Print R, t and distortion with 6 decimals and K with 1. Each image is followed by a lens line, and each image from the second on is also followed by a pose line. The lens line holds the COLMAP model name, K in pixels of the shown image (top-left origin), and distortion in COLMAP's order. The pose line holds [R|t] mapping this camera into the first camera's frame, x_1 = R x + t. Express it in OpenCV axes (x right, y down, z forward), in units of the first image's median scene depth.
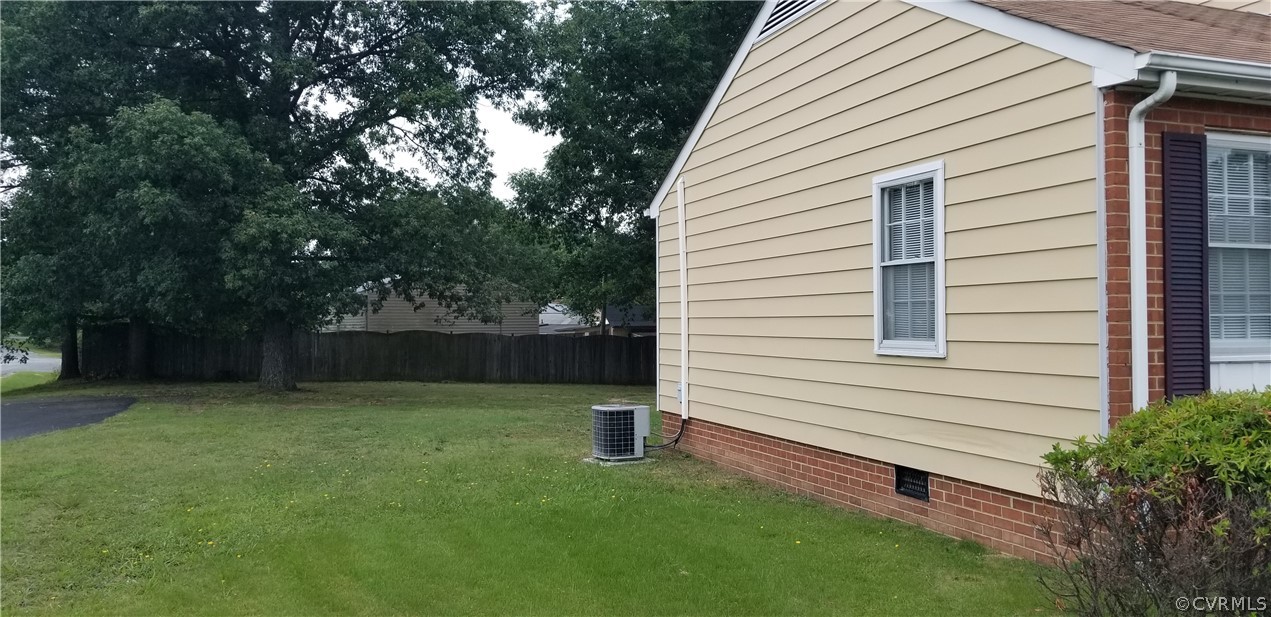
lens RADIAL K [[1002.2, 0, 635.5], [0, 1002.2, 308.5], [0, 0, 1]] dist [0.092848, -0.143677]
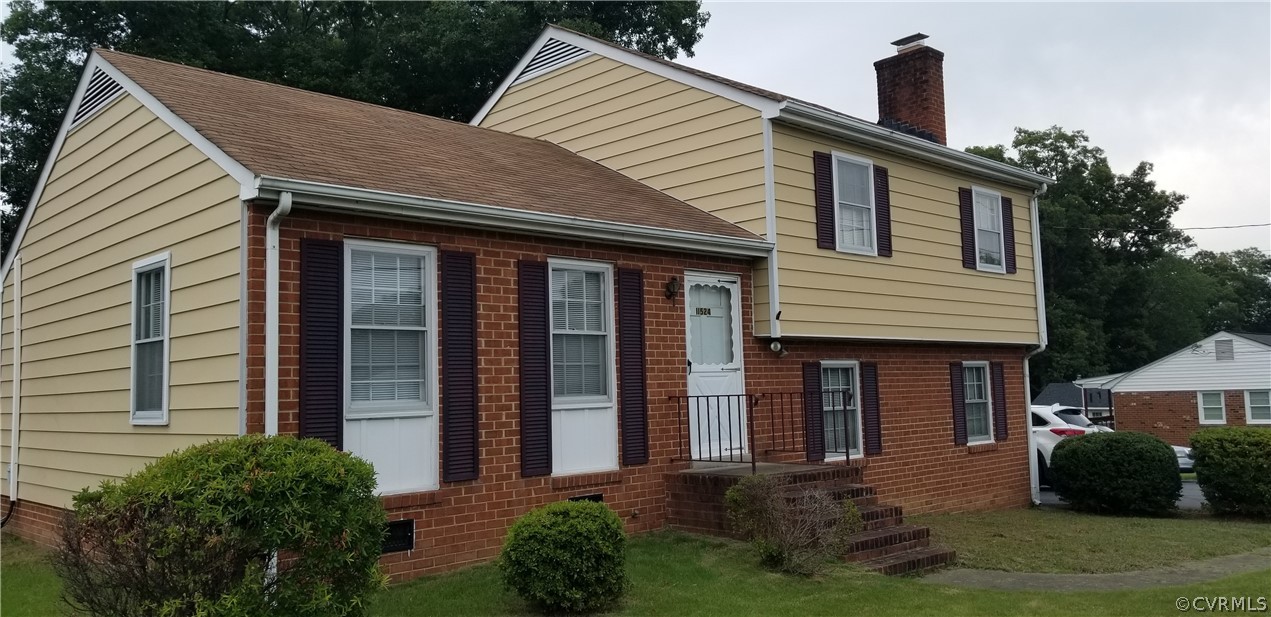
lens RADIAL K [[1002.2, 0, 635.5], [0, 1002.2, 308.5], [0, 0, 1]] dist [0.092848, -0.143677]
pose [[0.913654, 0.008616, 0.406401, 0.366662], [0.021757, 0.997306, -0.070058, 0.010976], [-0.405910, 0.072851, 0.911005, -0.293764]]
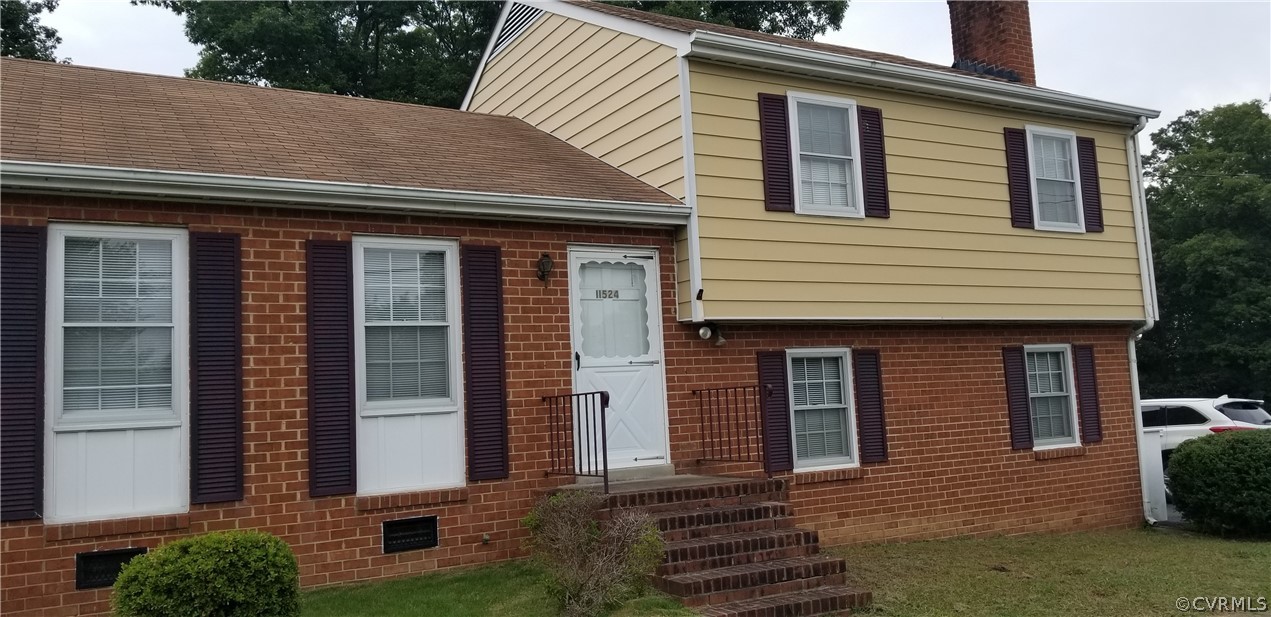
lens RADIAL K [[1002.2, 0, 635.5], [0, 1002.2, 308.5], [0, 0, 1]] dist [0.092848, -0.143677]
pose [[0.983871, -0.032730, 0.175858, 0.958699], [0.048444, 0.995132, -0.085820, 0.043435], [-0.172193, 0.092955, 0.980668, -0.184833]]
